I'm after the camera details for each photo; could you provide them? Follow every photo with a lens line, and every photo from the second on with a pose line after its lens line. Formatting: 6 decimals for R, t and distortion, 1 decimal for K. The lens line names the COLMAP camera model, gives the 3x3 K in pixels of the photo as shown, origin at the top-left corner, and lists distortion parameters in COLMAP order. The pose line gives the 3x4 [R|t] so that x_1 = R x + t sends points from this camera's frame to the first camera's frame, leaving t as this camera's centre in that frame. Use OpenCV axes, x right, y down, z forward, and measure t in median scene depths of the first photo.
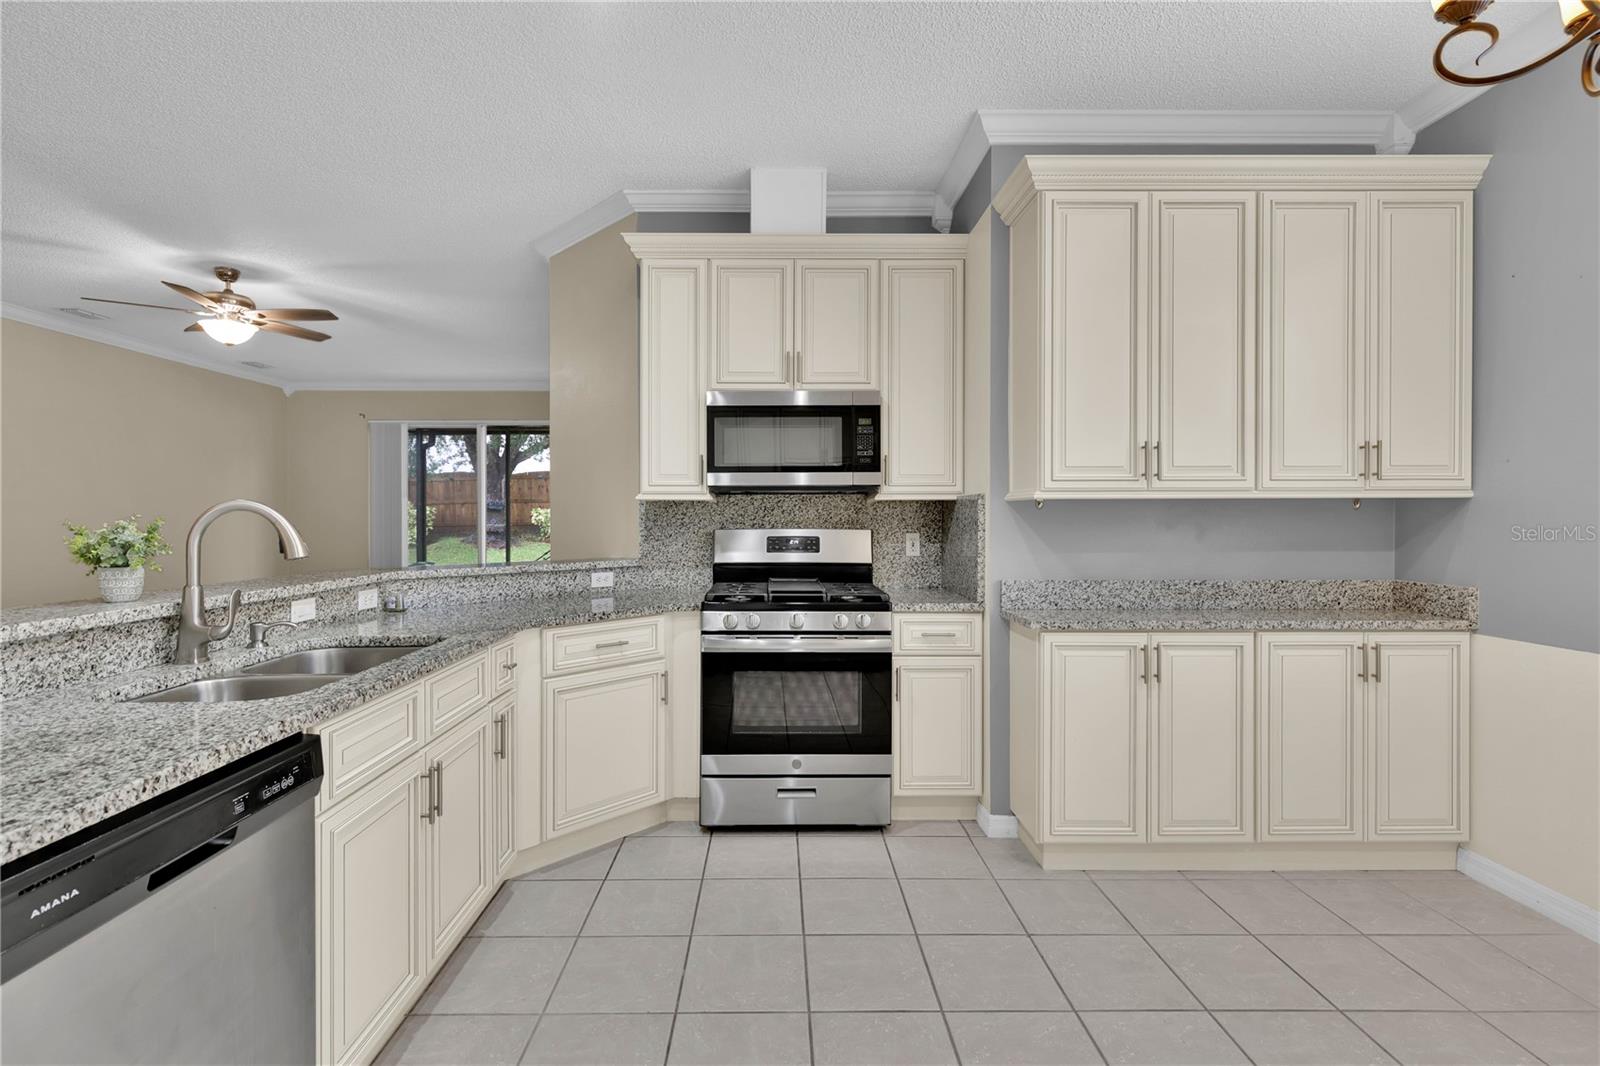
lens RADIAL K [[737.3, 0, 790.1], [0, 737.3, 521.5], [0, 0, 1]] dist [0.007146, 0.000314]
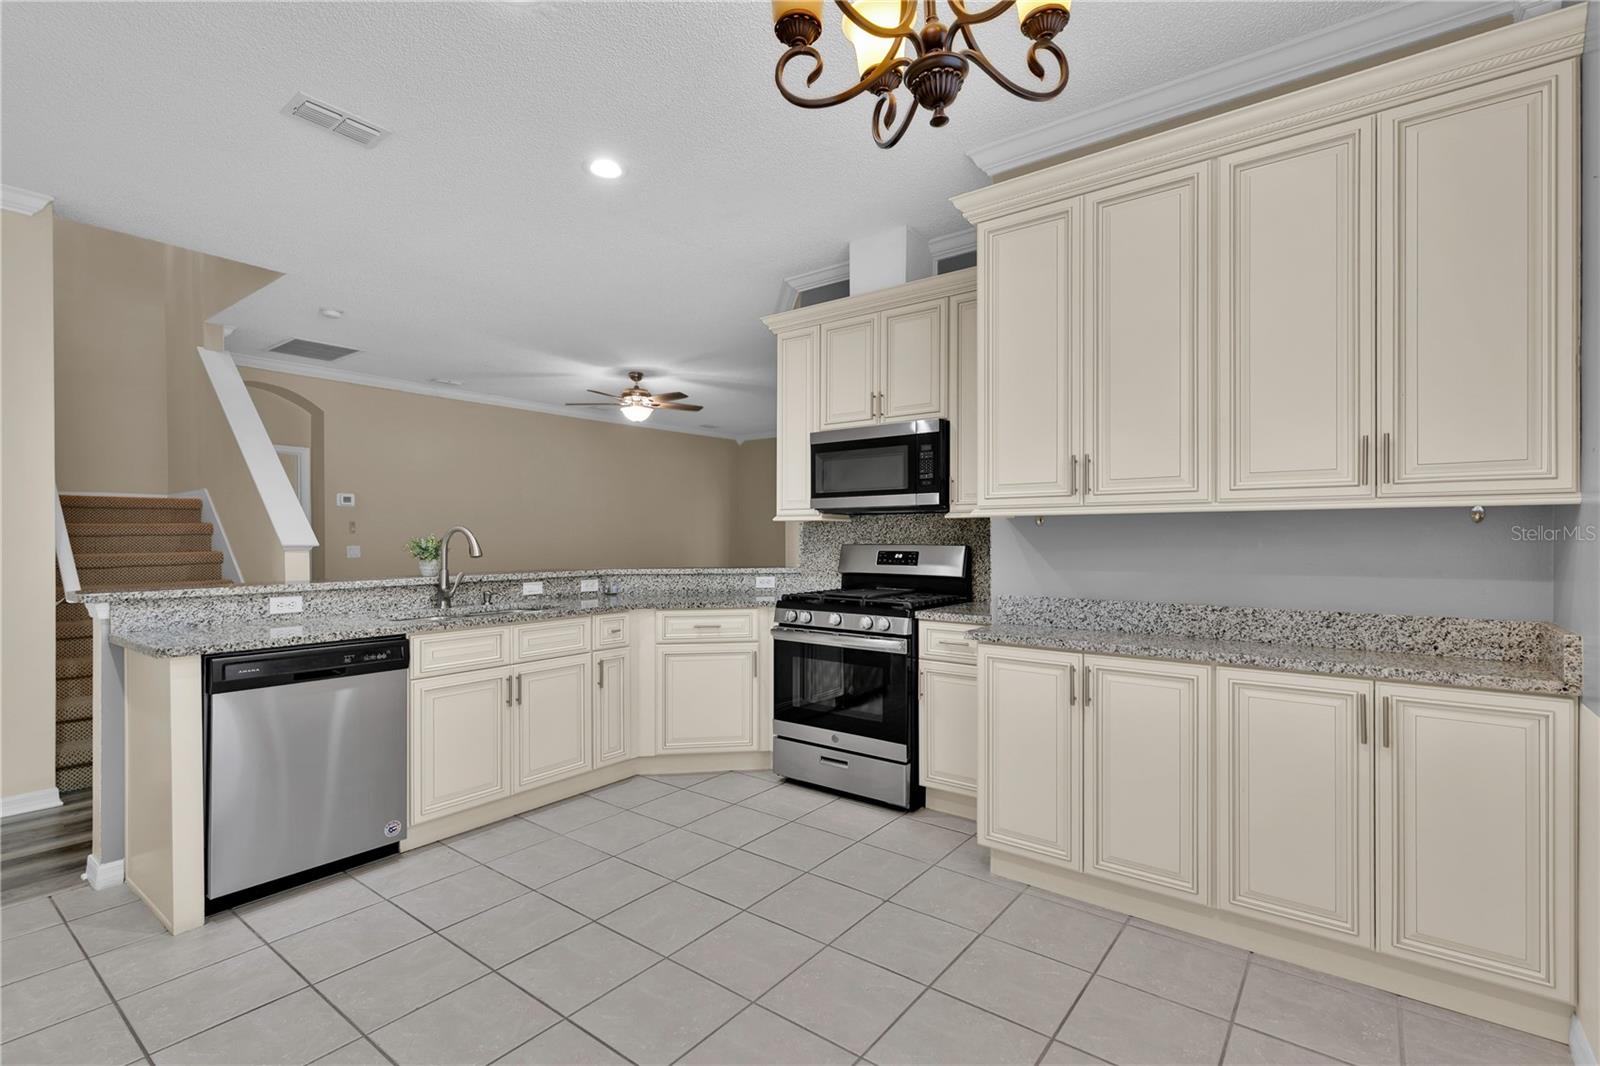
lens RADIAL K [[737.3, 0, 807.4], [0, 737.3, 534.9], [0, 0, 1]] dist [0.007146, 0.000314]
pose [[0.789570, -0.001321, -0.613659, 0.773005], [-0.001197, 0.999992, -0.003693, -0.000189], [0.613659, 0.003650, 0.789563, 0.020375]]
